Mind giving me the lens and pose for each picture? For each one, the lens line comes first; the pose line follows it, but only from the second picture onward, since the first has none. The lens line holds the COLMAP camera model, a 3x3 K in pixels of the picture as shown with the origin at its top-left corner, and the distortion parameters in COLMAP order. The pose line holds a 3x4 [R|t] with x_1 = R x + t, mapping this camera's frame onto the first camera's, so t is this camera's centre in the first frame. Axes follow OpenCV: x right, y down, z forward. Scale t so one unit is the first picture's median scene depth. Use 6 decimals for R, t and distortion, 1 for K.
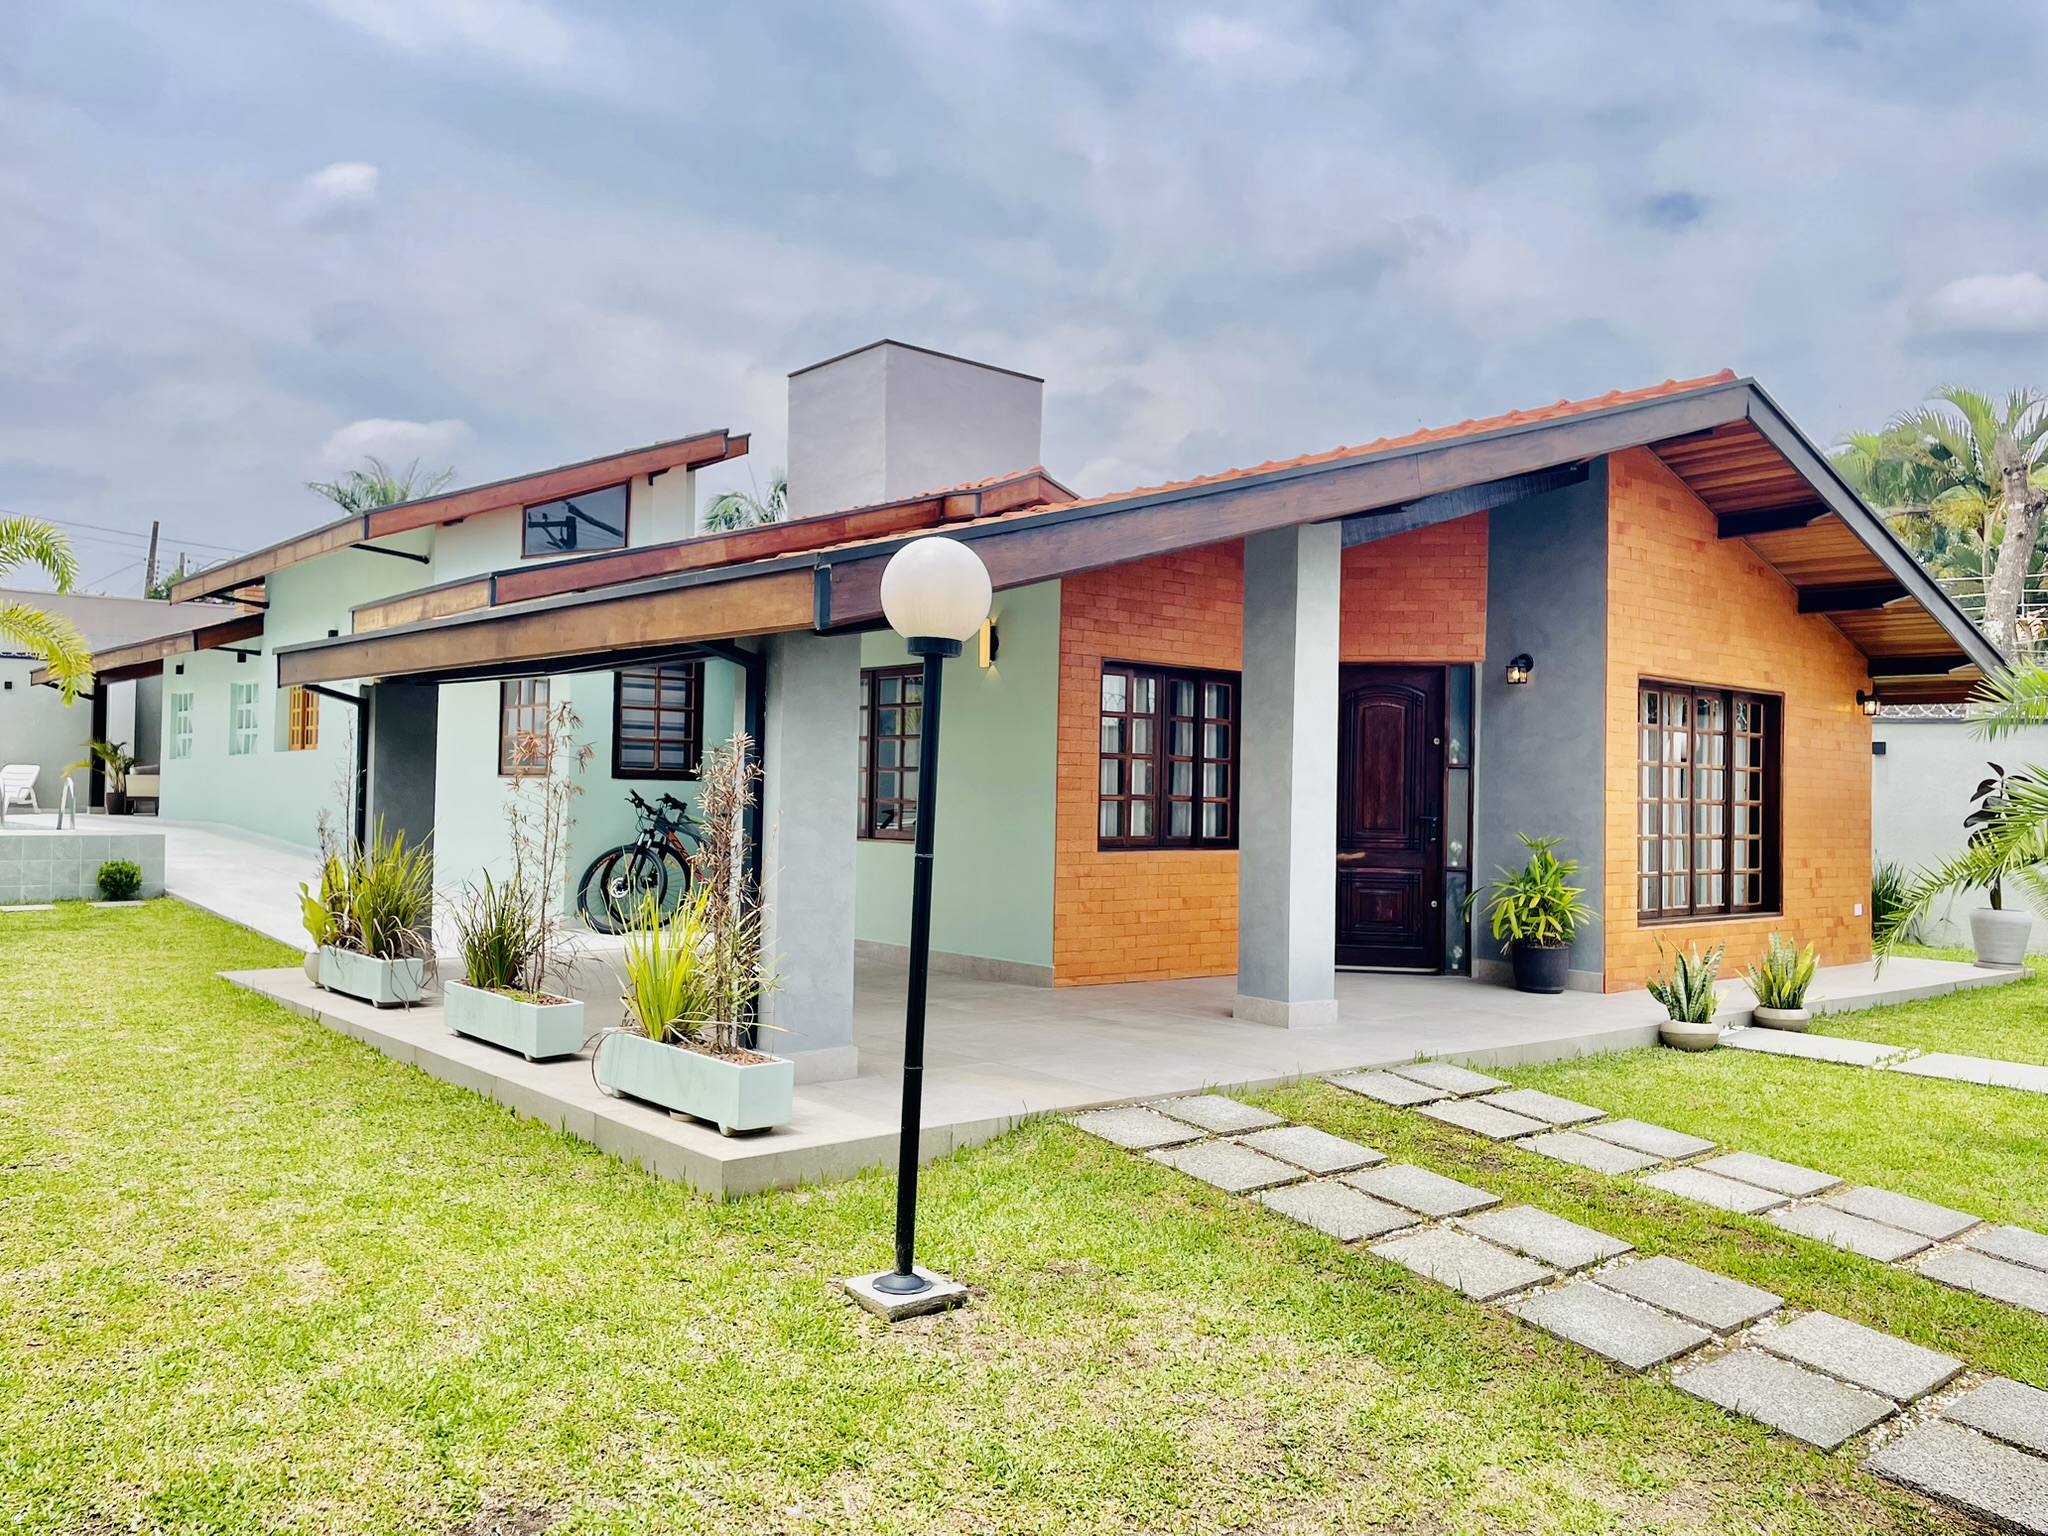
lens RADIAL K [[1555.2, 0, 1043.8], [0, 1555.2, 775.6], [0, 0, 1]] dist [0.078886, -0.101016]
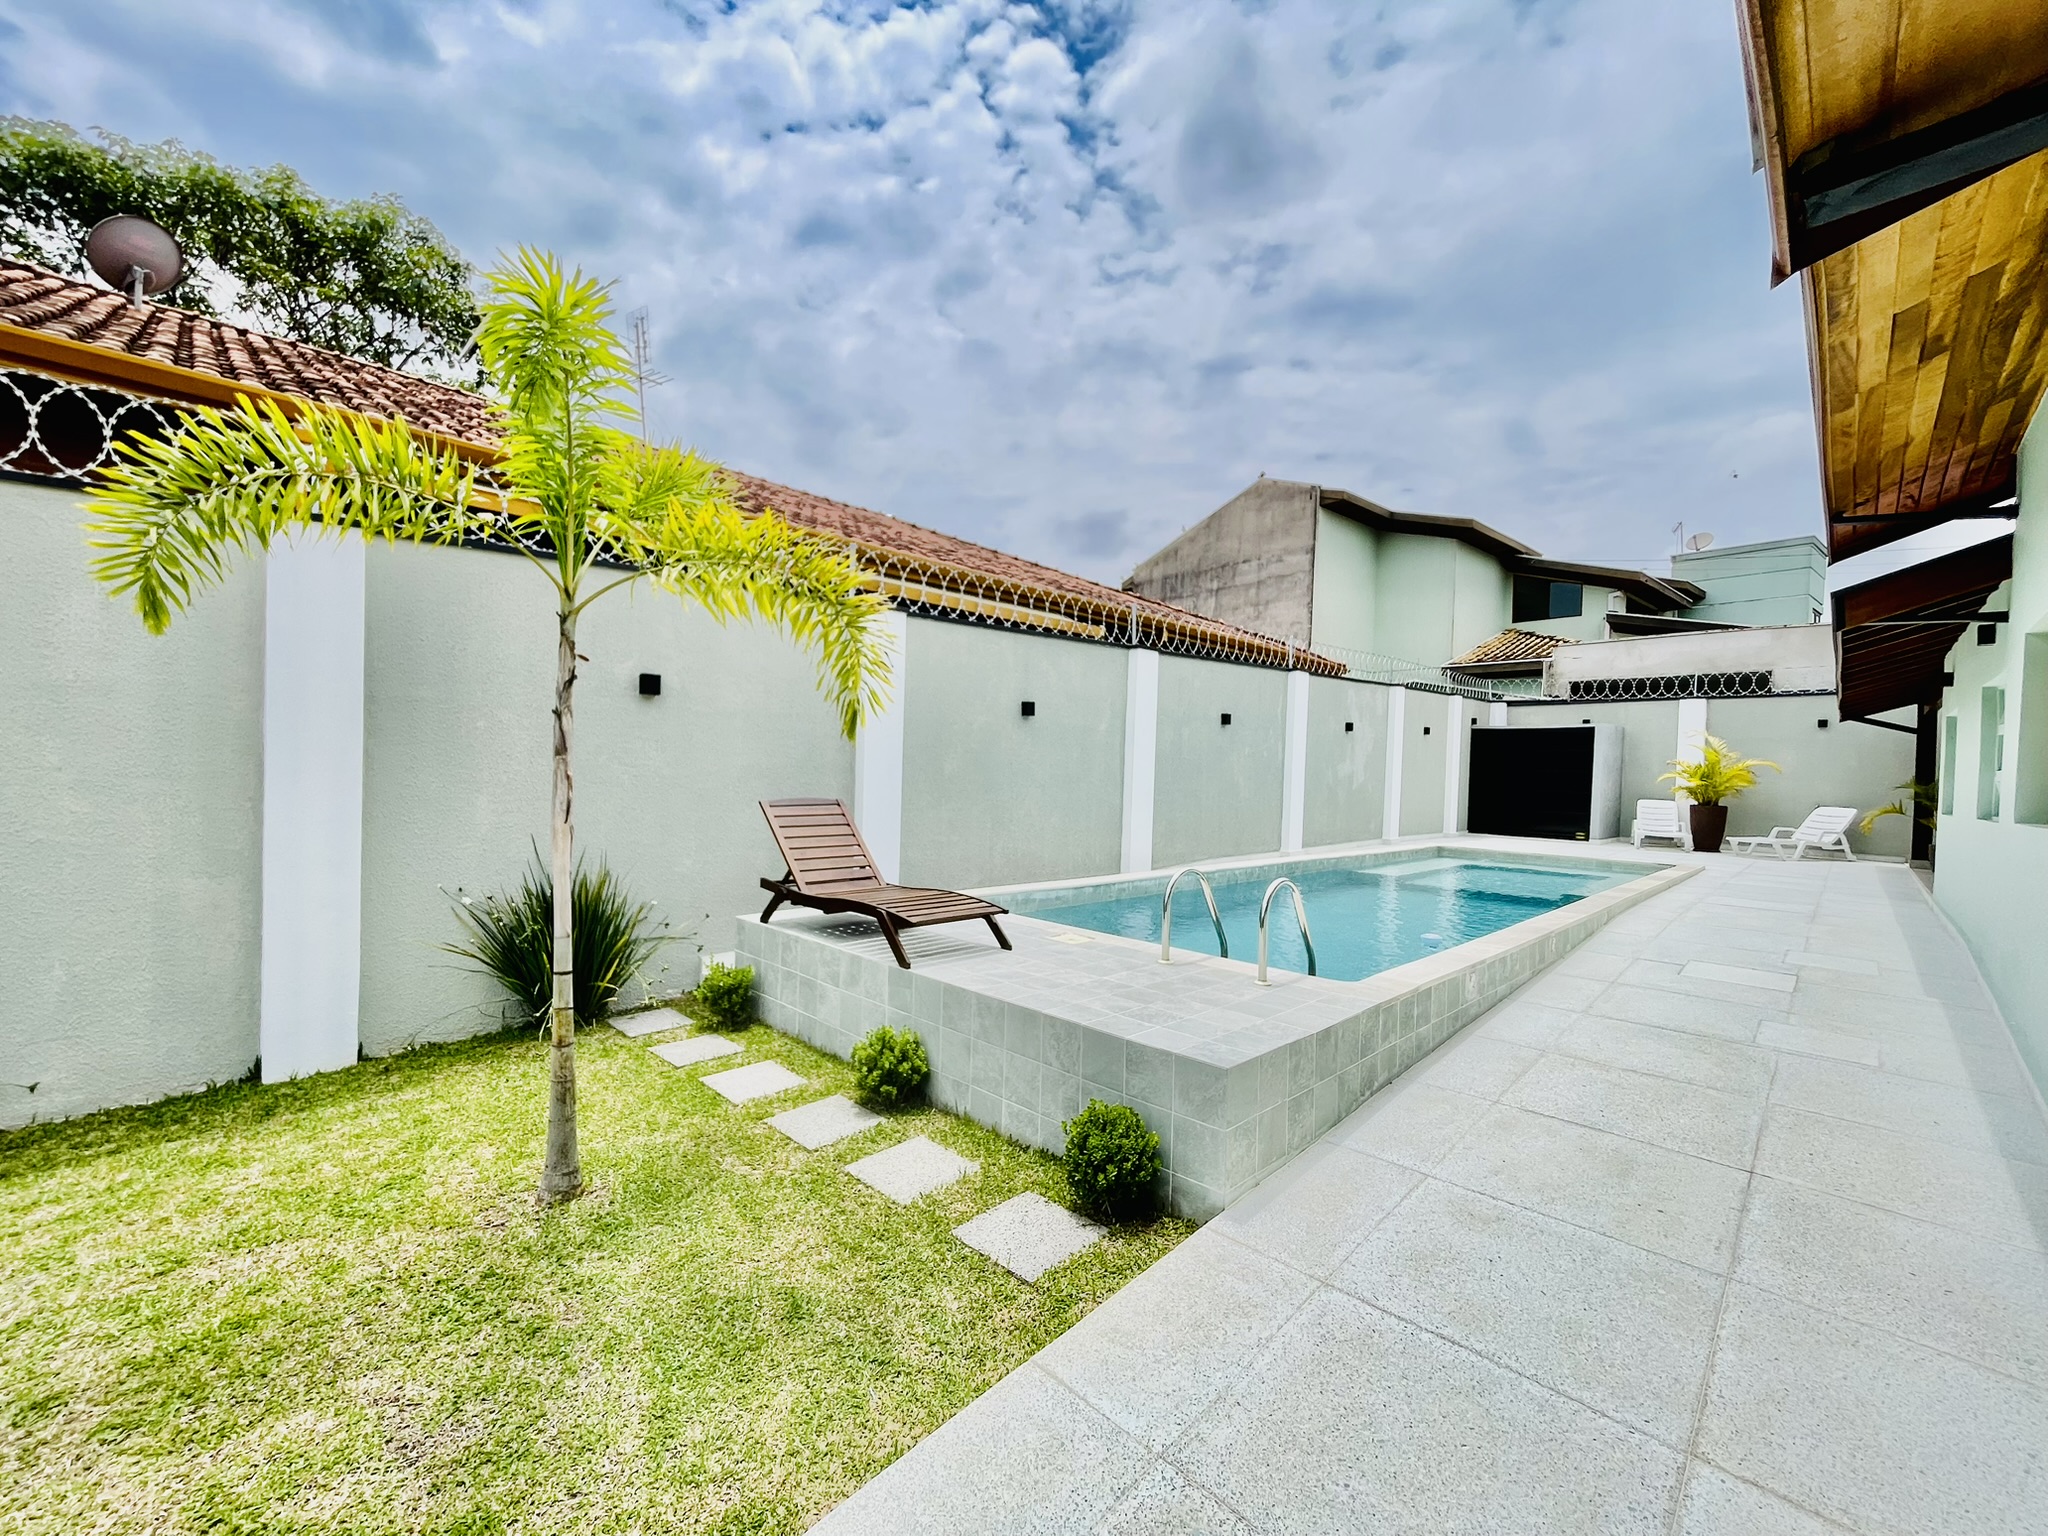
lens RADIAL K [[827.4, 0, 1032.1], [0, 827.4, 785.2], [0, 0, 1]] dist [-0.006112, 0.004060]
pose [[0.064712, 0.004487, -0.997894, -0.666003], [-0.011303, 0.999929, 0.003763, -0.057609], [0.997840, 0.011036, 0.064758, 1.734689]]
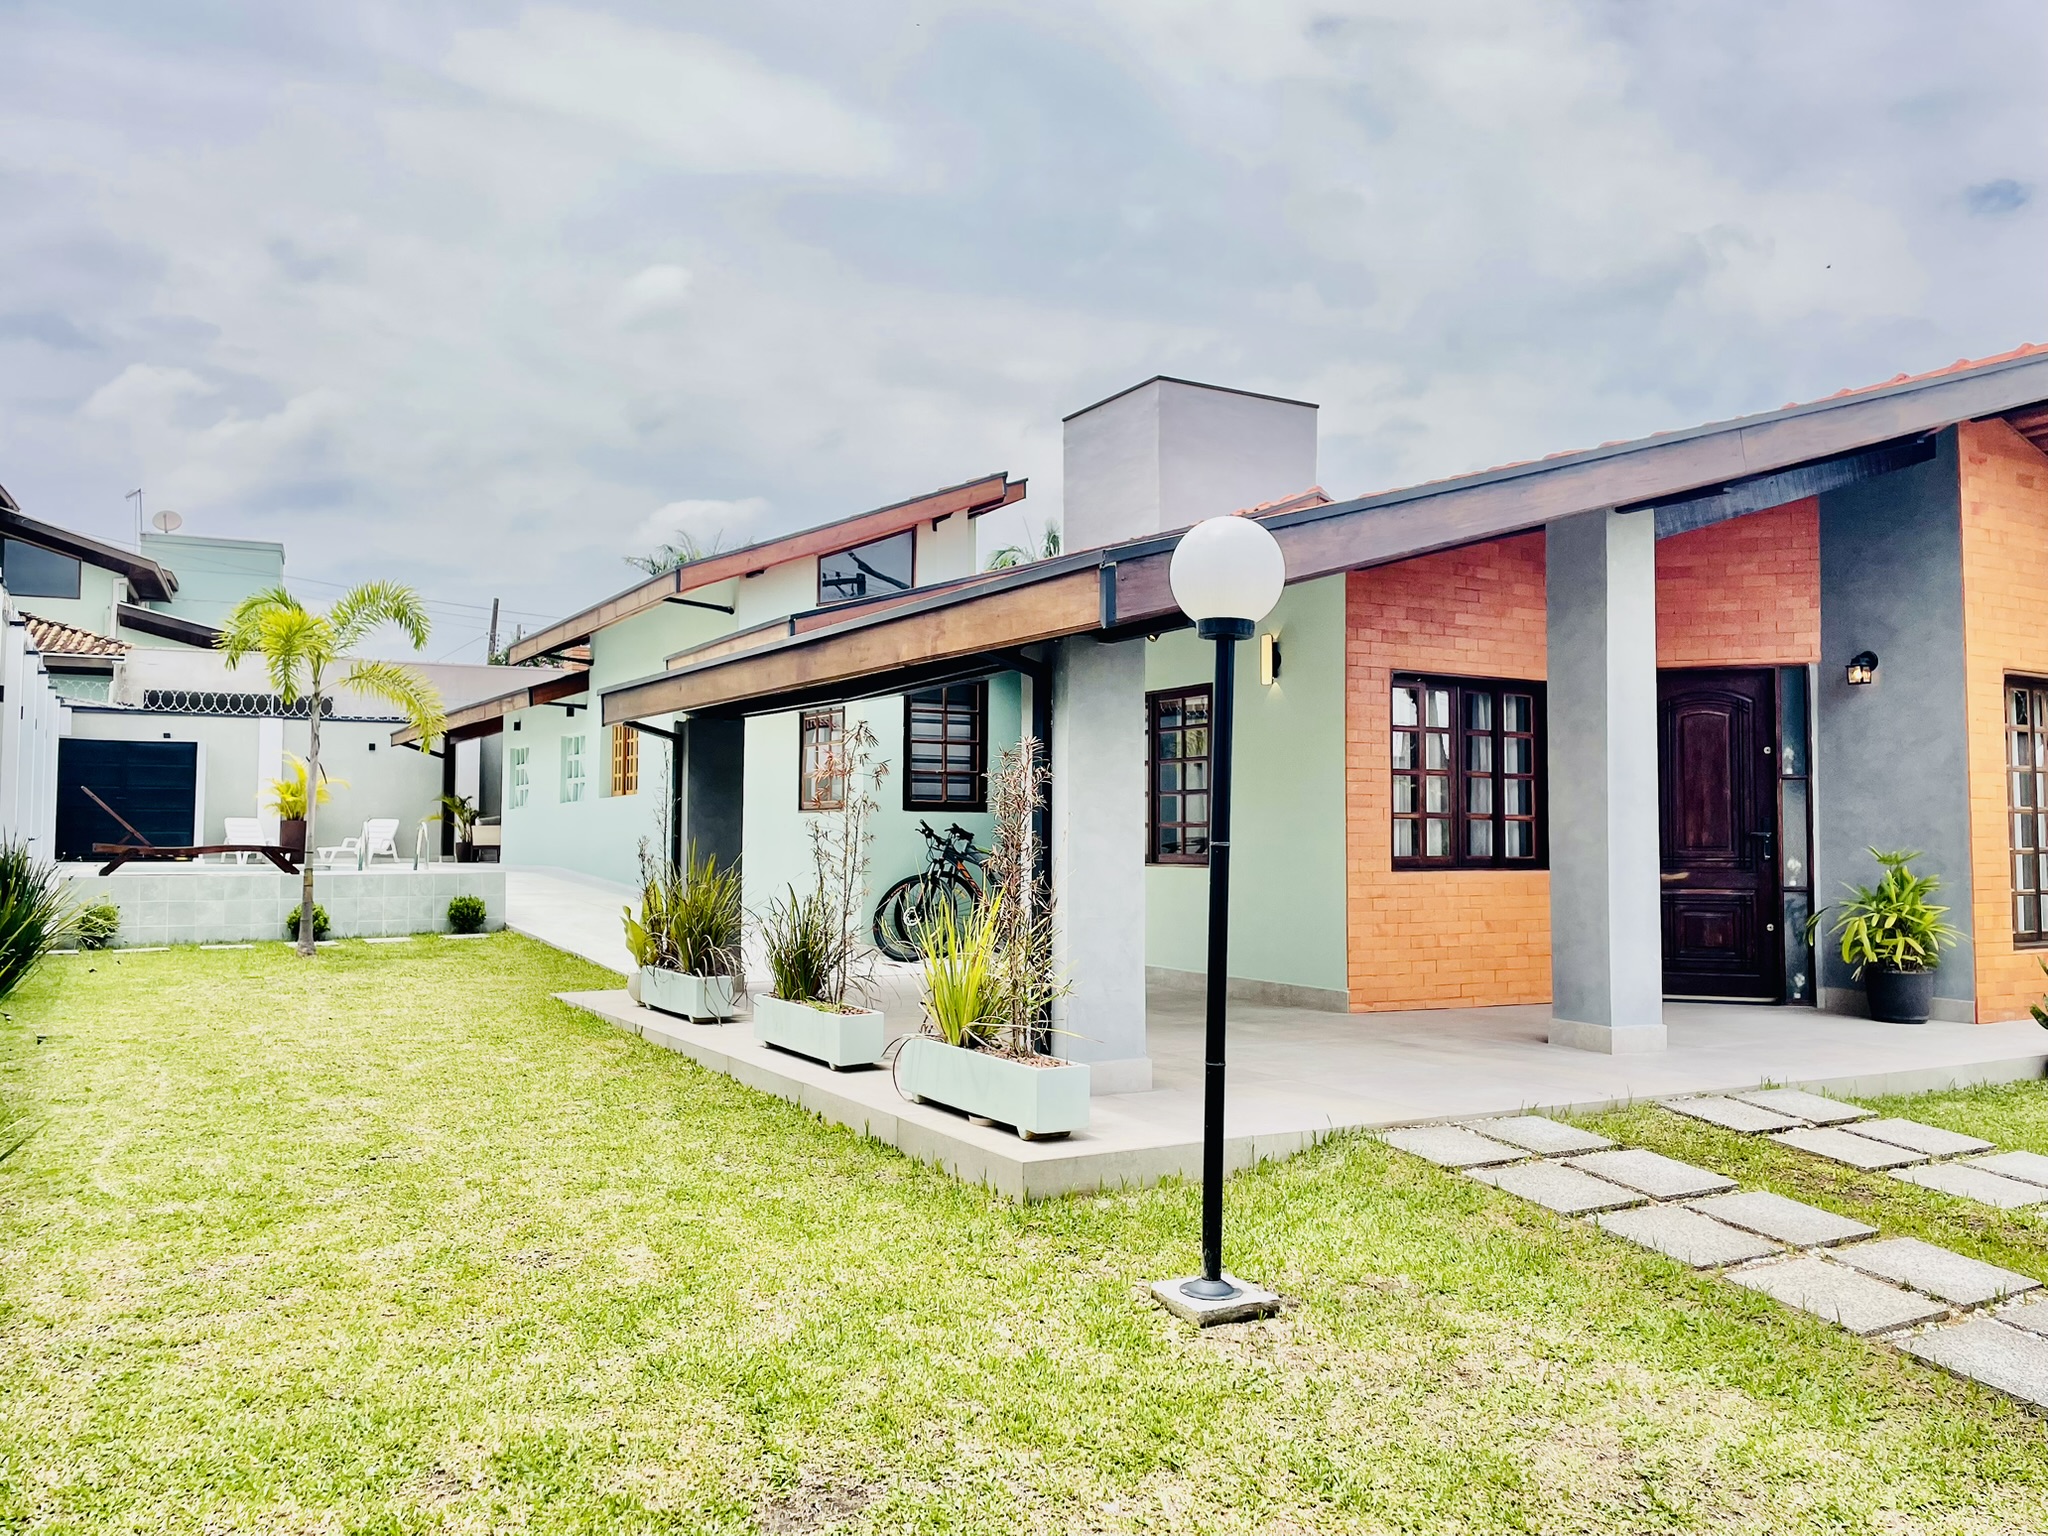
lens RADIAL K [[1555.2, 0, 1039.1], [0, 1555.2, 768.2], [0, 0, 1]] dist [0.078886, -0.101016]
pose [[0.983647, -0.024841, -0.178383, -0.008762], [0.018575, 0.999153, -0.036716, 0.023134], [0.179144, 0.032802, 0.983276, 0.015794]]
